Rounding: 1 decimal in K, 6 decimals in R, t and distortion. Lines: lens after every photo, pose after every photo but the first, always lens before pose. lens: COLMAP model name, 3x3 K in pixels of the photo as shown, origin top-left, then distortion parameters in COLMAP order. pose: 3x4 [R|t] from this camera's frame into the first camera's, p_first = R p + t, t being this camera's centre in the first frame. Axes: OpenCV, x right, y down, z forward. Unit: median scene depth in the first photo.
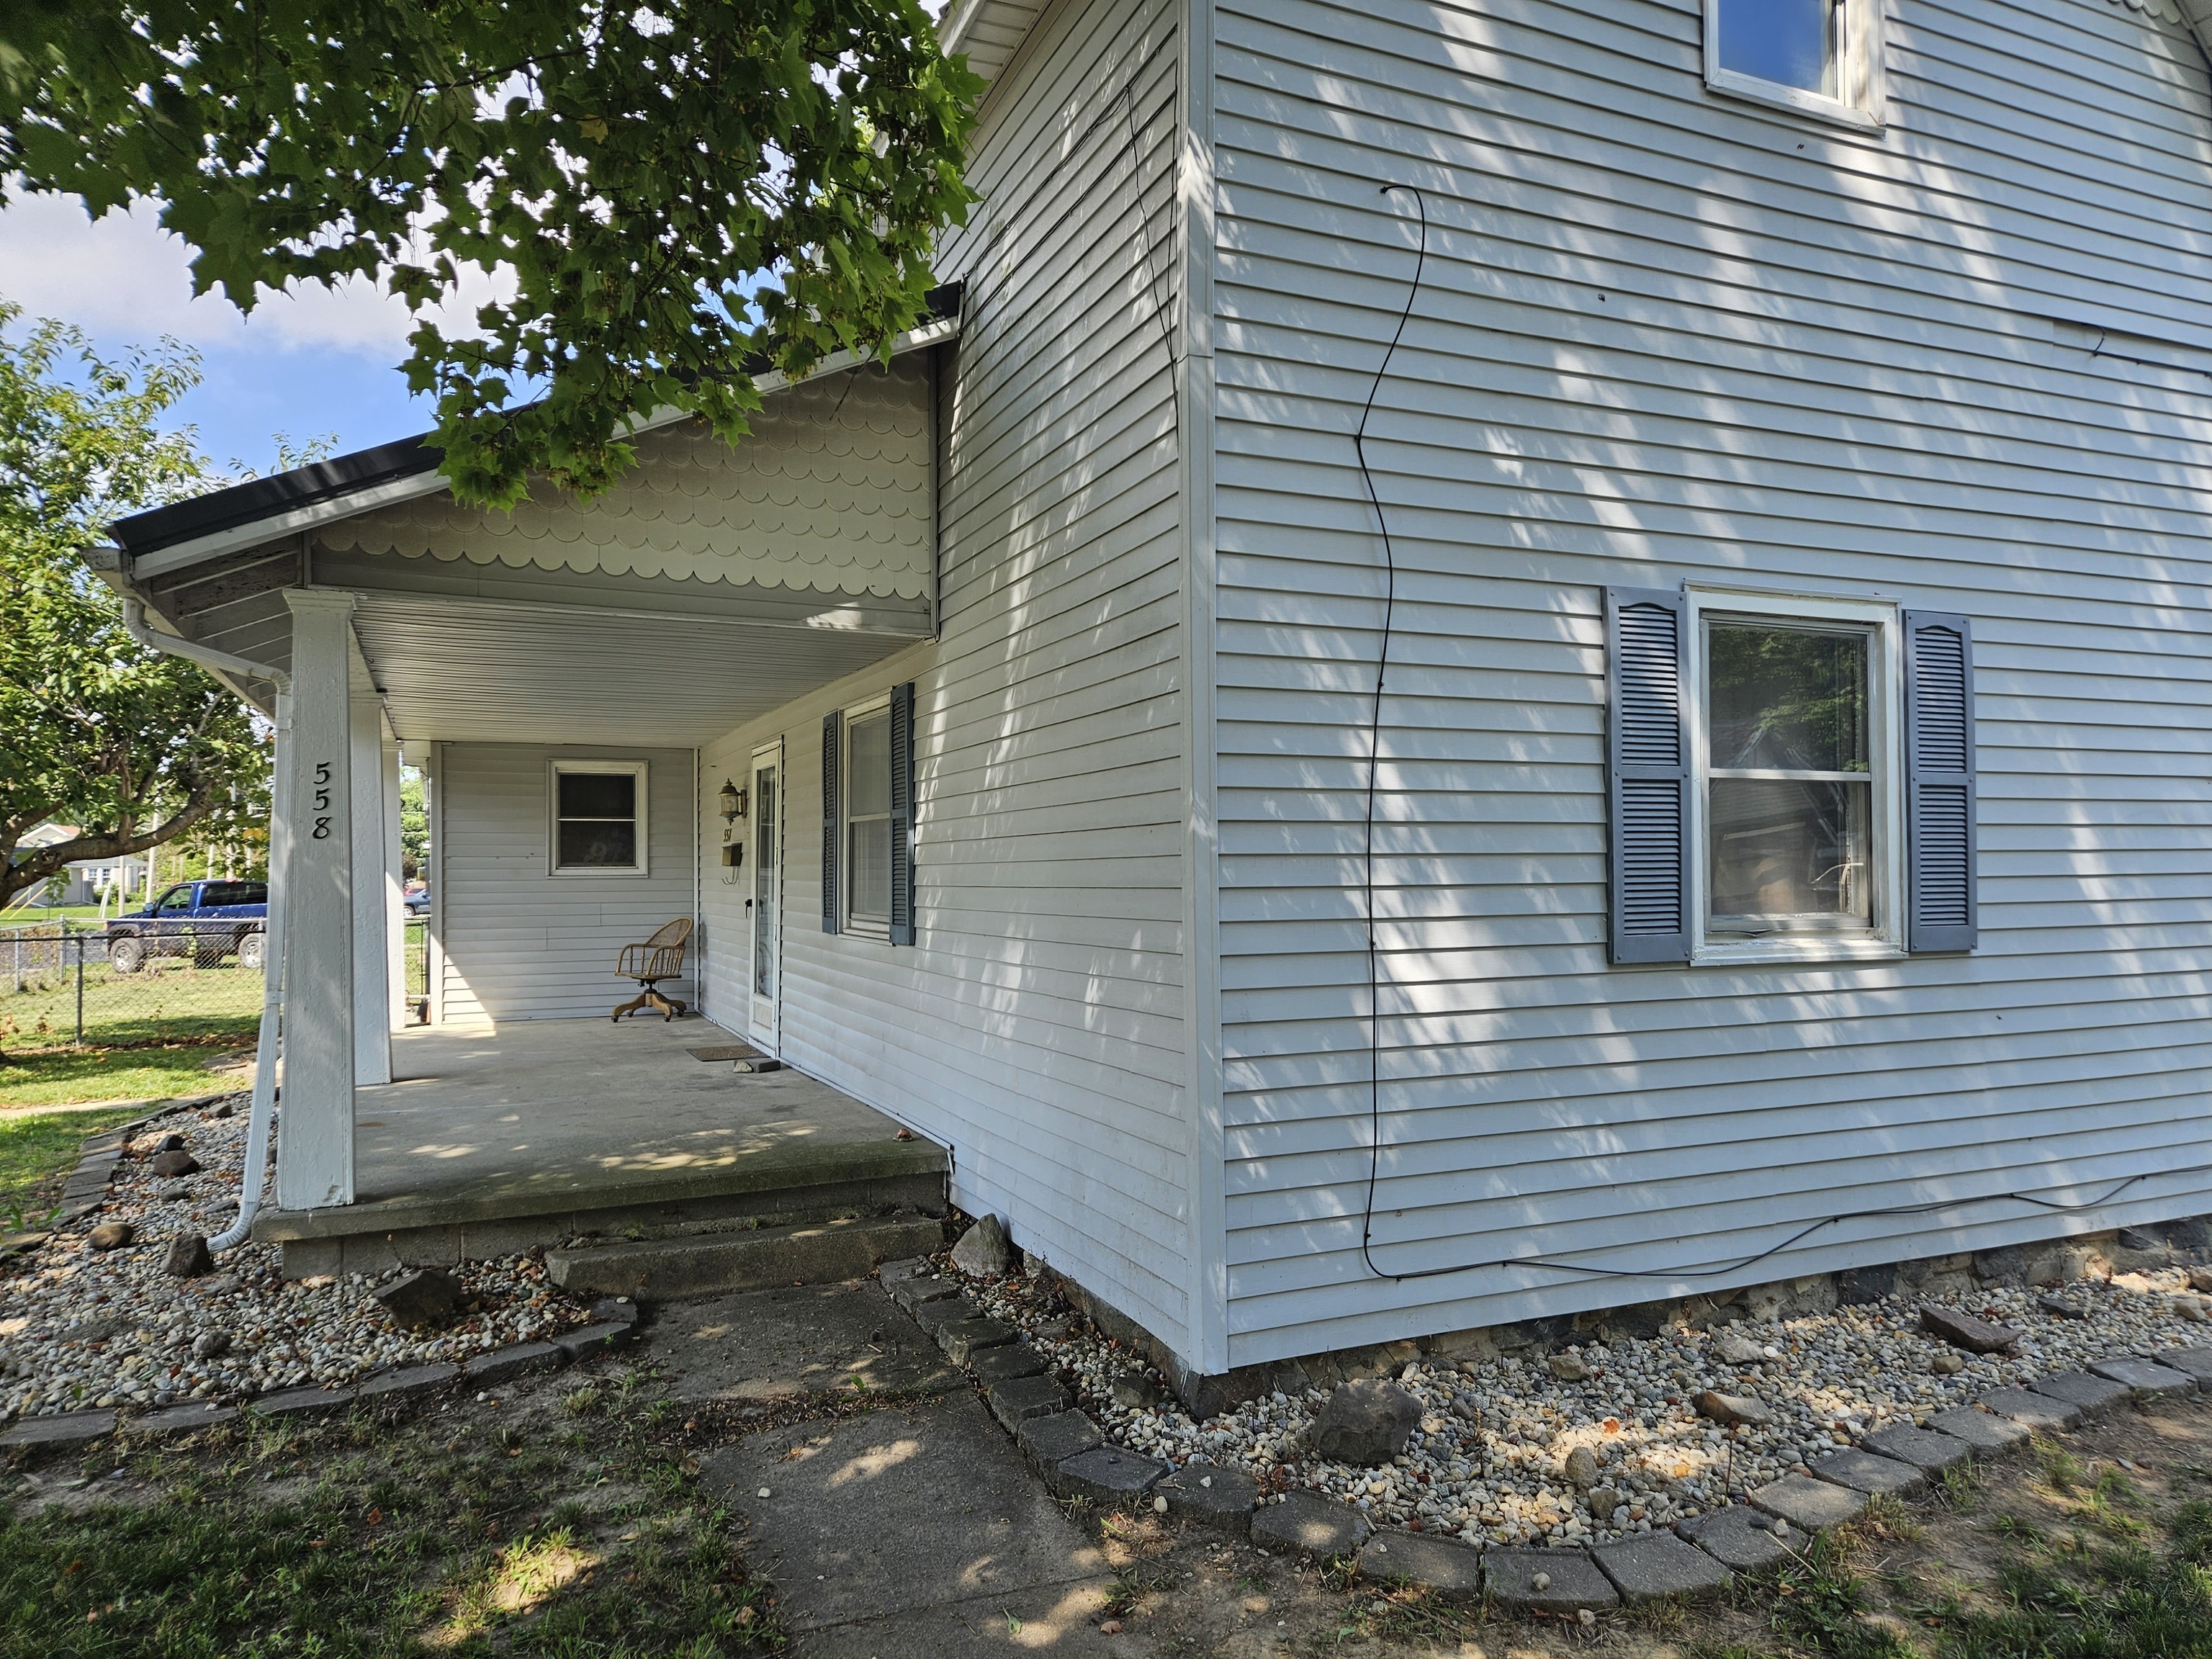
lens RADIAL K [[1435.0, 0, 1091.8], [0, 1435.0, 848.4], [0, 0, 1]] dist [0.101557, -0.079770]
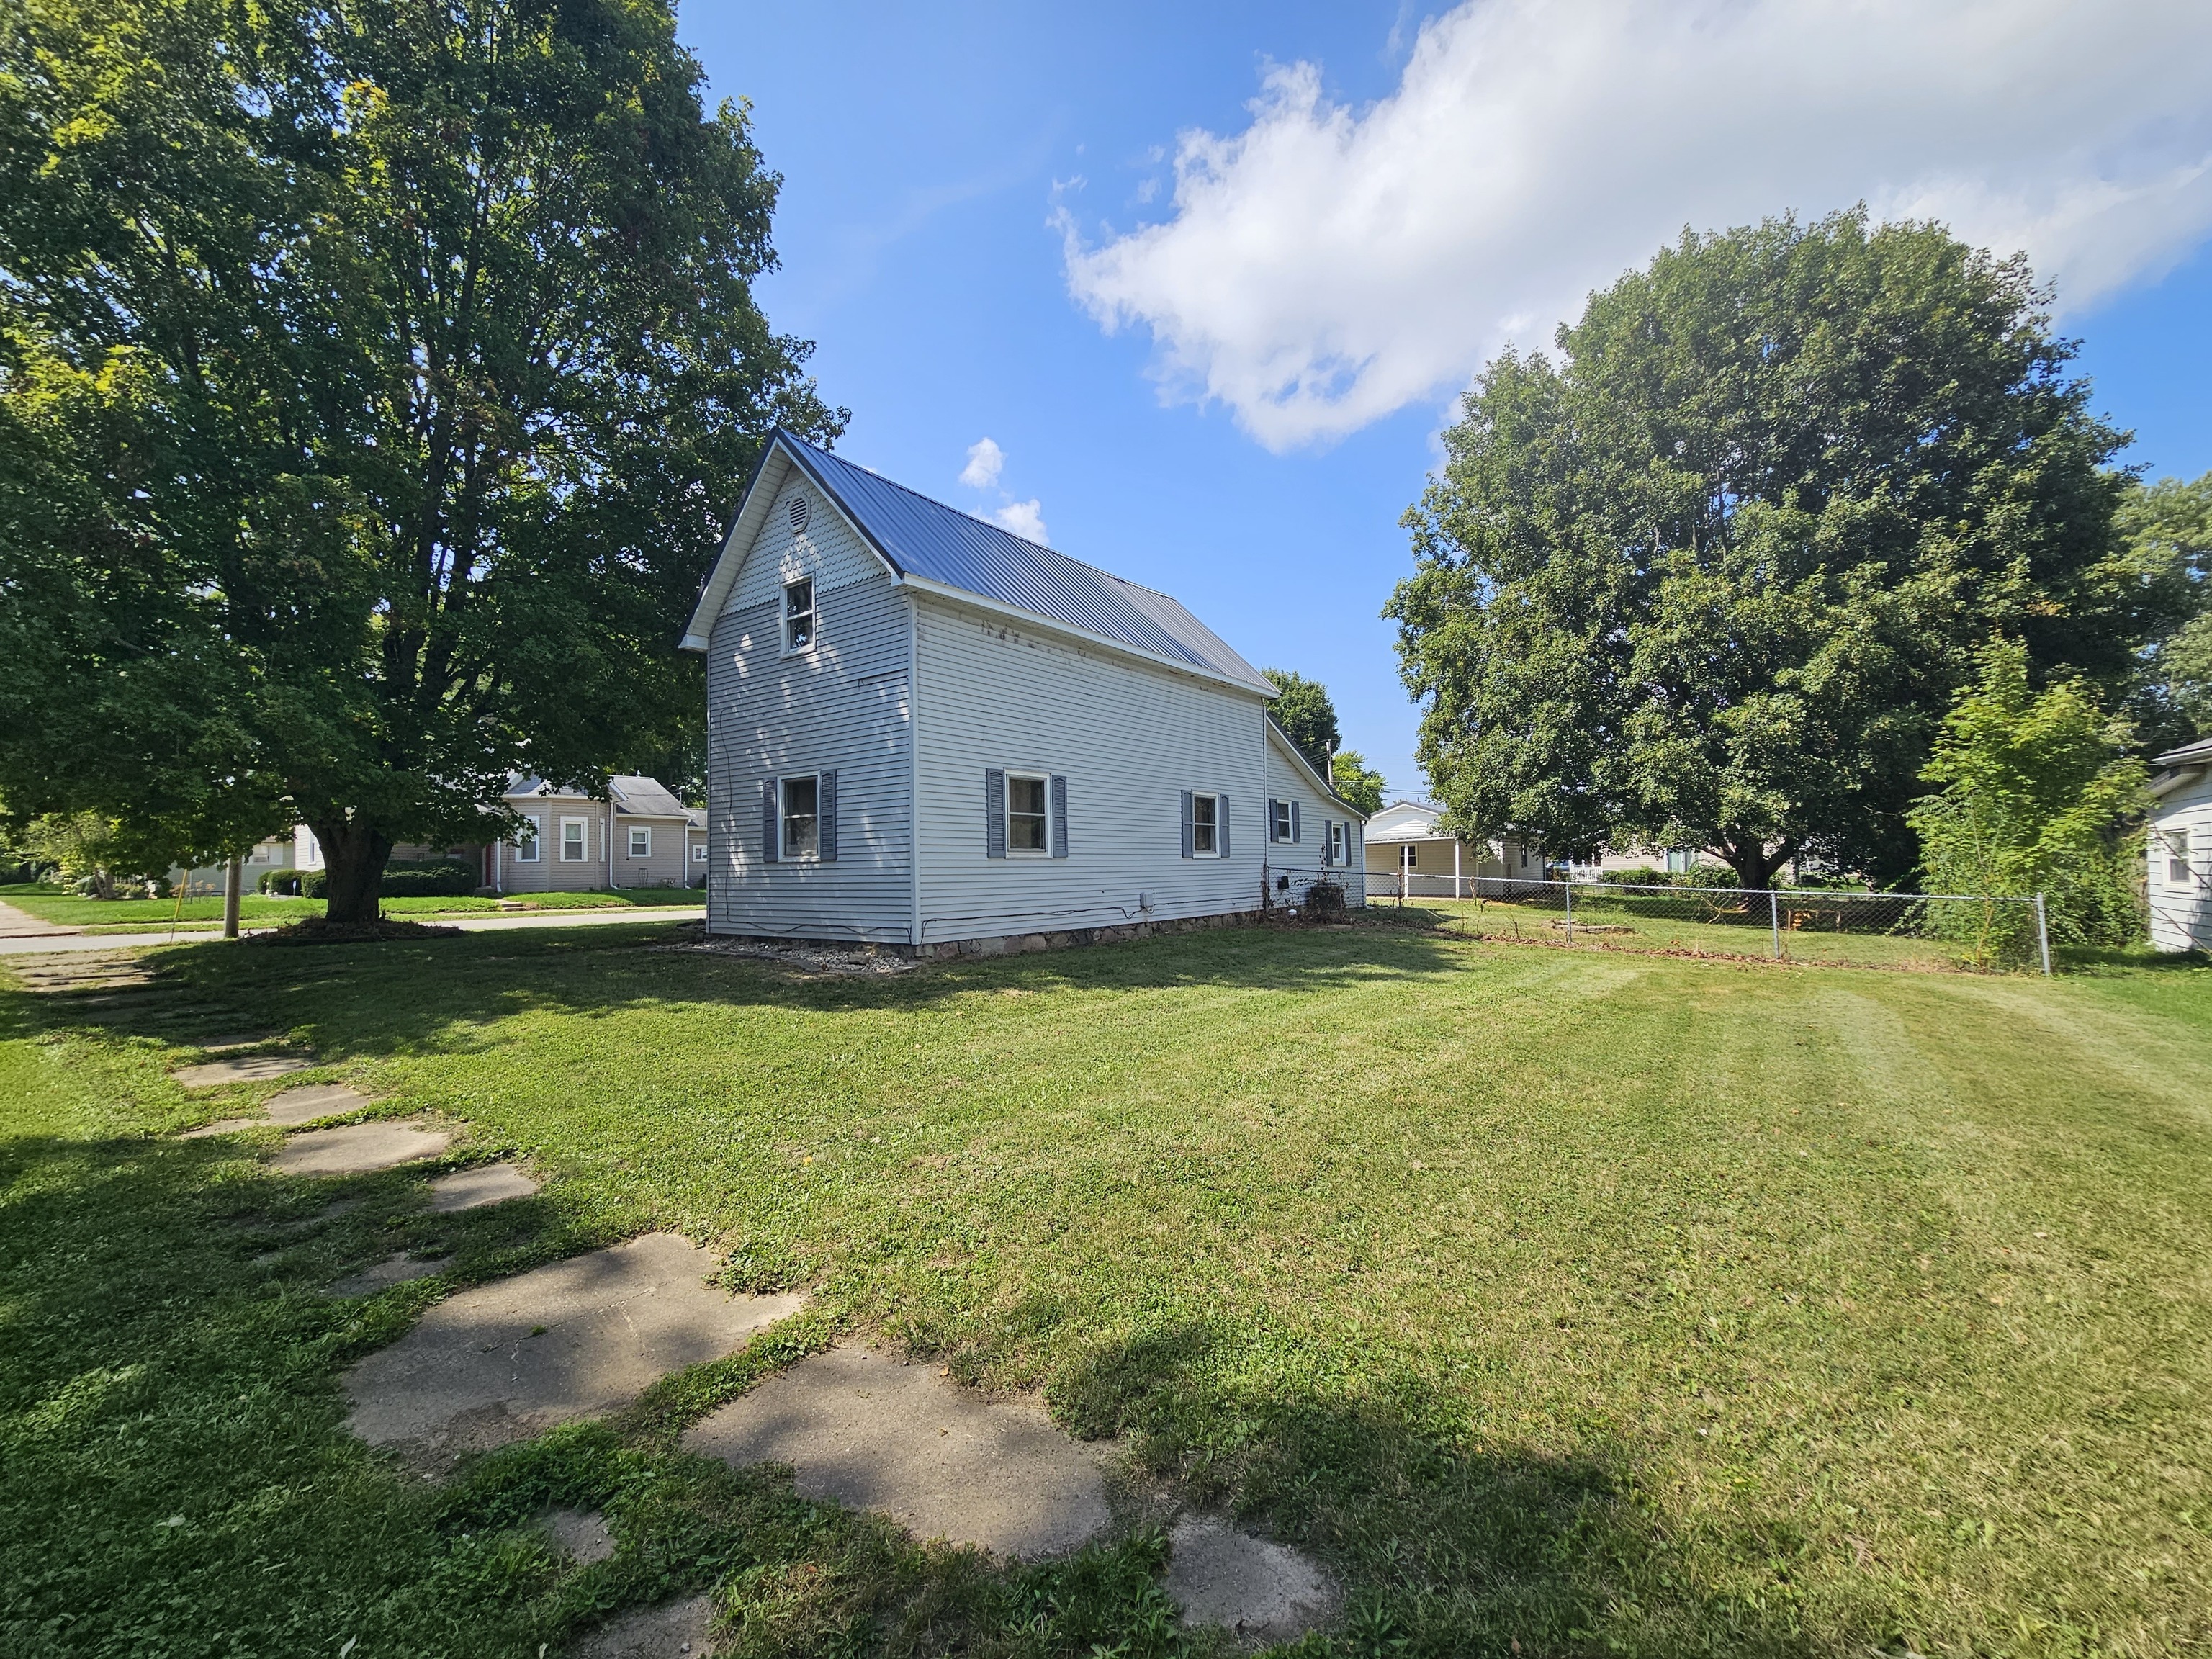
lens RADIAL K [[890.0, 0, 1115.9], [0, 890.0, 836.6], [0, 0, 1]] dist [0.015670, -0.003896]
pose [[0.501375, -0.026199, -0.864834, 3.137434], [0.030219, 0.999462, -0.012759, 0.066967], [0.864702, -0.019737, 0.501896, 0.522934]]
